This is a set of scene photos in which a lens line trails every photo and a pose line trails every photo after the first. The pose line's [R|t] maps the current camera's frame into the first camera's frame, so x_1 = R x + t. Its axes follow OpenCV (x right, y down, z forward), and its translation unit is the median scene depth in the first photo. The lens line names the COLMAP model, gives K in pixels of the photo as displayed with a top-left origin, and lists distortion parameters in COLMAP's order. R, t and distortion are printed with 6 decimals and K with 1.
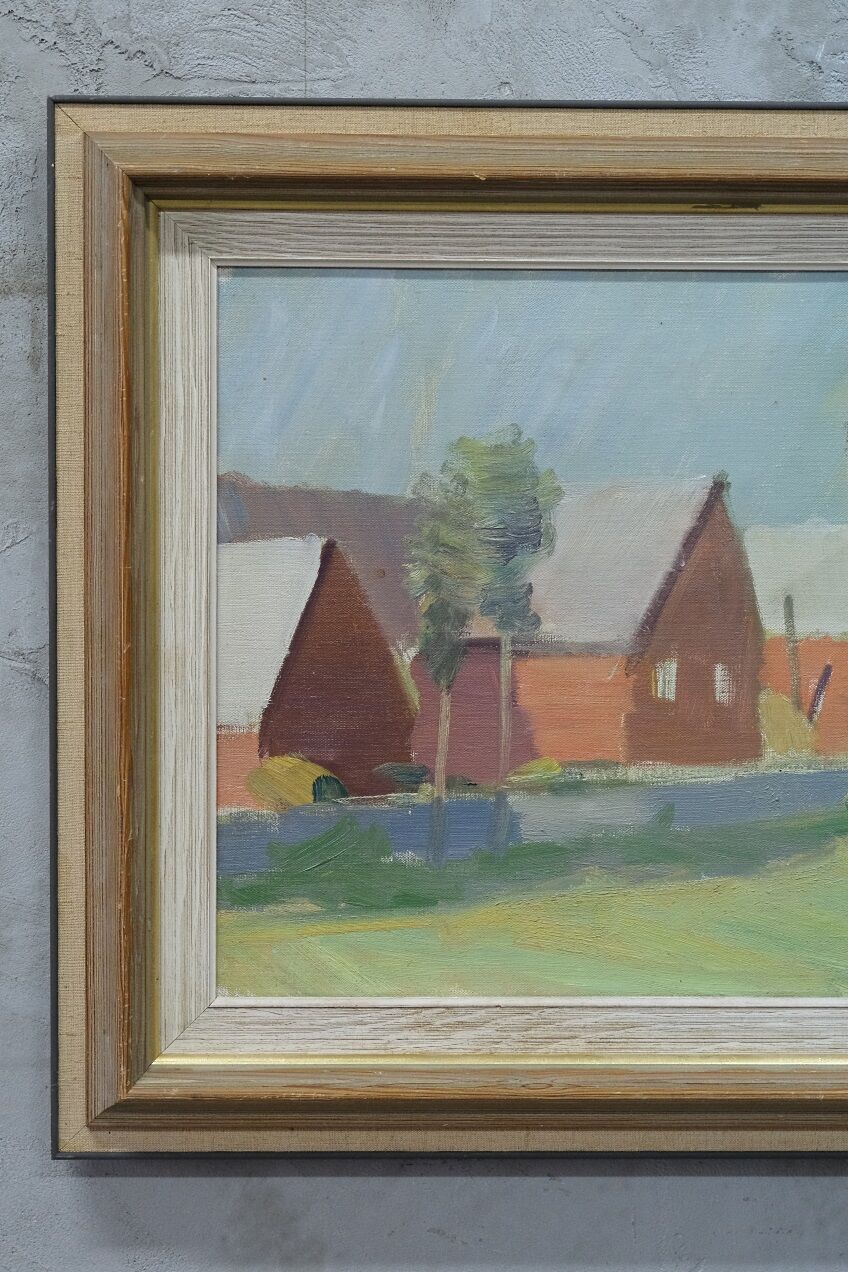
lens RADIAL K [[2705.3, 0, 435.3], [0, 2705.3, 636.5], [0, 0, 1]] dist [0.045591, 0.000000]
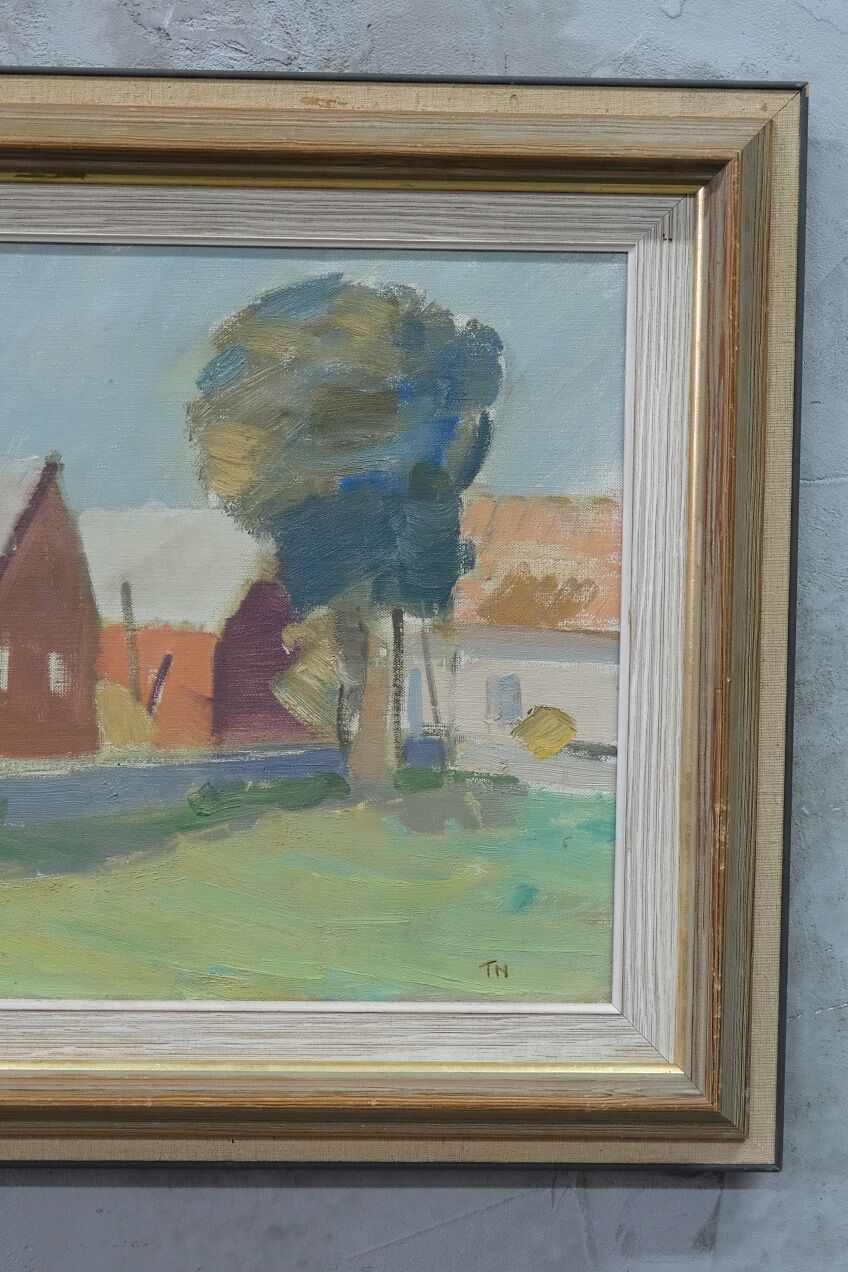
lens RADIAL K [[2705.3, 0, 416.0], [0, 2705.3, 638.0], [0, 0, 1]] dist [0.045591, 0.000000]
pose [[0.999603, 0.008007, -0.027006, 0.260996], [-0.008165, 0.999950, -0.005738, 0.009473], [0.026959, 0.005956, 0.999619, 0.043045]]
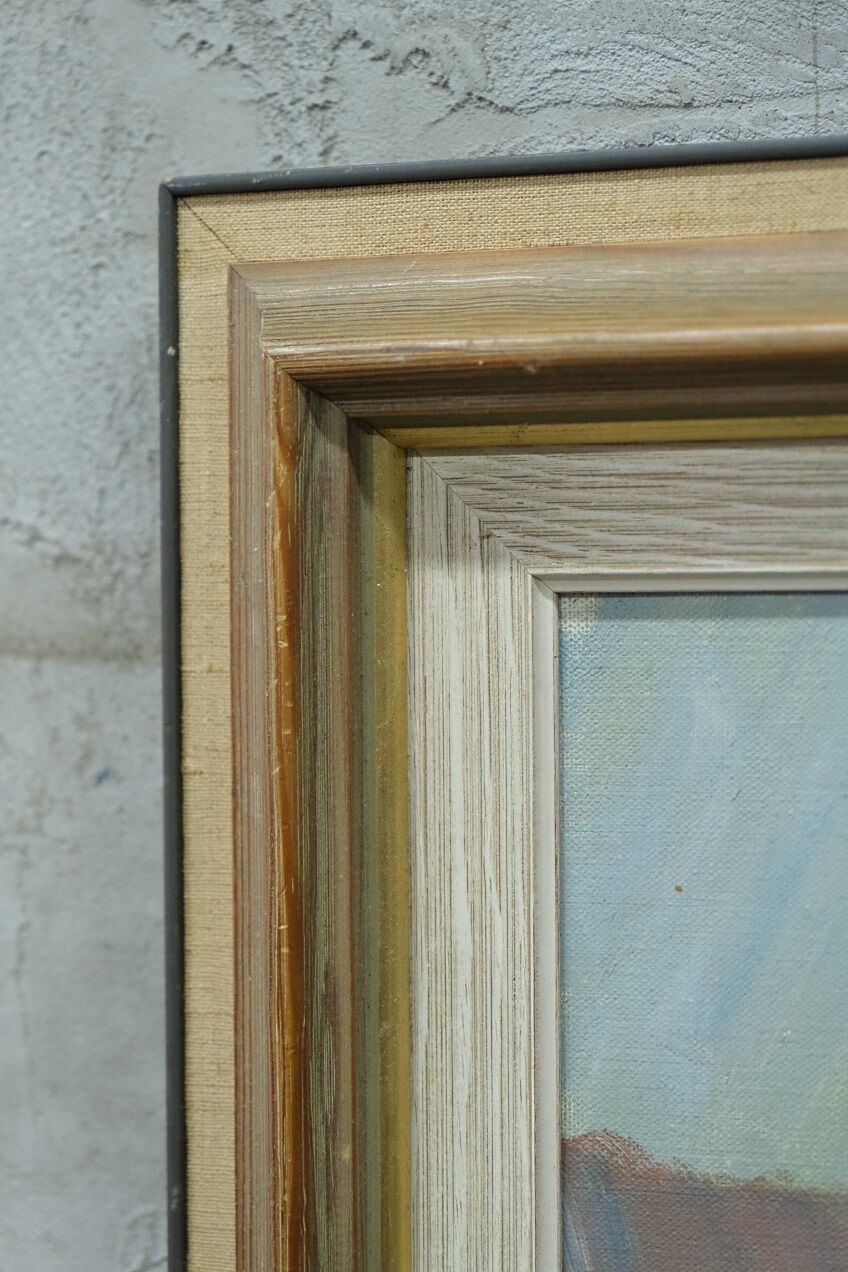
lens RADIAL K [[3702.1, 0, 422.3], [0, 3702.1, 645.4], [0, 0, 1]] dist [-0.056605, 0.000000]
pose [[0.892872, -0.007342, -0.450251, 0.134654], [-0.015251, 0.998800, -0.046530, -0.103422], [0.450053, 0.048412, 0.891689, 0.520953]]
